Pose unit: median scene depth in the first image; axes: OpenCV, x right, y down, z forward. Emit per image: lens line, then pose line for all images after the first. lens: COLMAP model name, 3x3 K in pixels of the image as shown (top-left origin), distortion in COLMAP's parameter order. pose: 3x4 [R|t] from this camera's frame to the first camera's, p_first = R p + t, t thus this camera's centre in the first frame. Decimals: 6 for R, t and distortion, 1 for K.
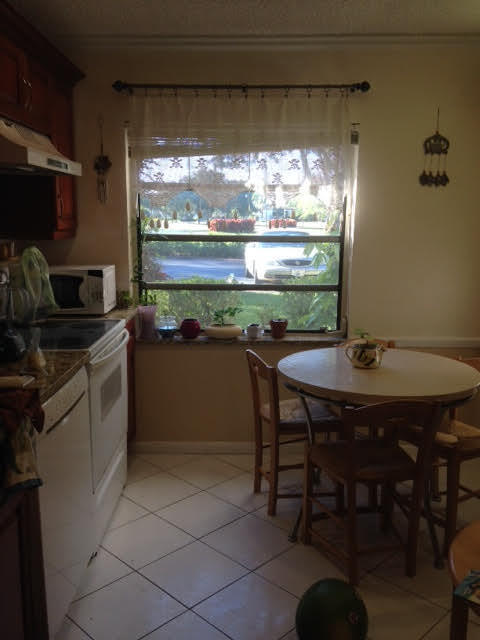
lens RADIAL K [[586.7, 0, 240.0], [0, 586.7, 320.0], [0, 0, 1]] dist [0.207197, -0.332658]
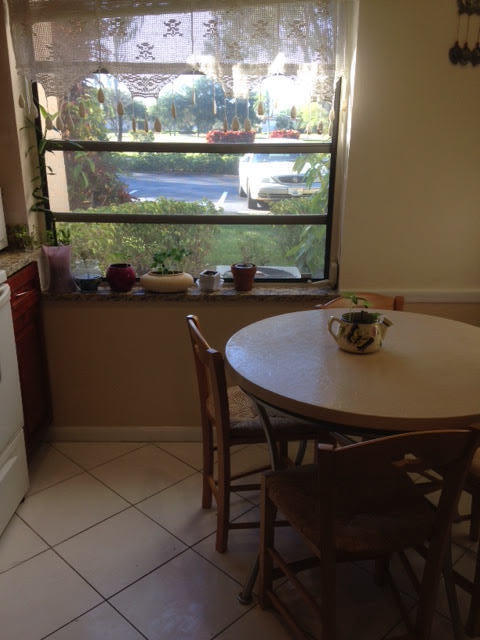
lens RADIAL K [[586.7, 0, 240.0], [0, 586.7, 320.0], [0, 0, 1]] dist [0.207197, -0.332658]
pose [[0.999982, -0.002803, -0.005391, 0.066136], [0.003512, 0.990664, 0.136279, -0.032728], [0.004959, -0.136296, 0.990656, 0.280053]]
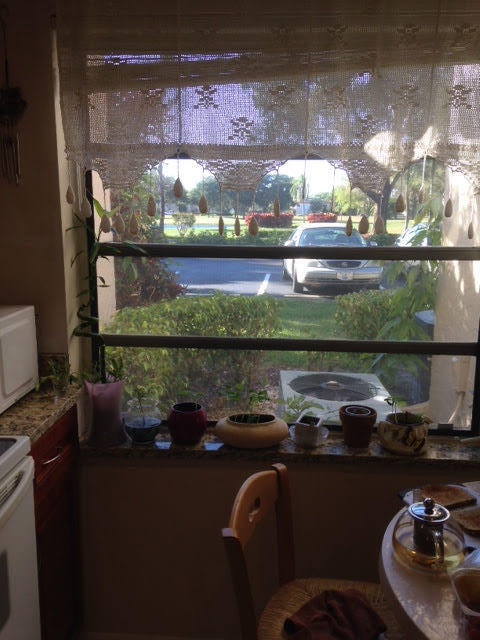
lens RADIAL K [[586.7, 0, 240.0], [0, 586.7, 320.0], [0, 0, 1]] dist [0.207197, -0.332658]
pose [[0.998113, 0.010644, -0.060474, -0.006690], [-0.010073, 0.999902, 0.009745, -0.084166], [0.060571, -0.009117, 0.998122, 0.486355]]
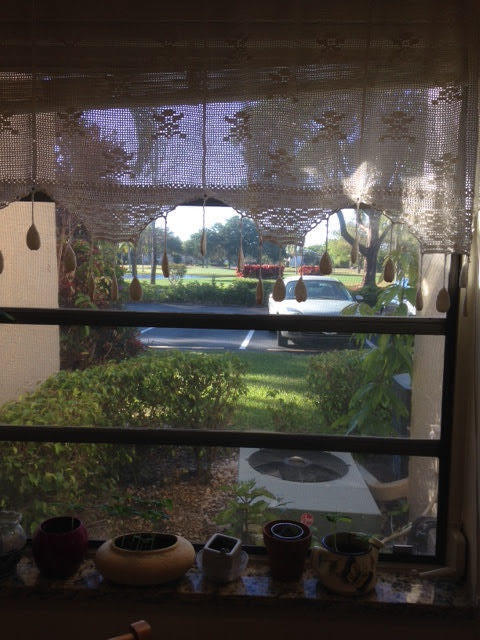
lens RADIAL K [[586.0, 0, 240.0], [0, 586.0, 320.0], [0, 0, 1]] dist [0.205926, -0.320360]
pose [[0.998518, 0.016329, -0.051921, 0.054145], [-0.020174, 0.997023, -0.074419, -0.110019], [0.050551, 0.075356, 0.995875, 0.605376]]
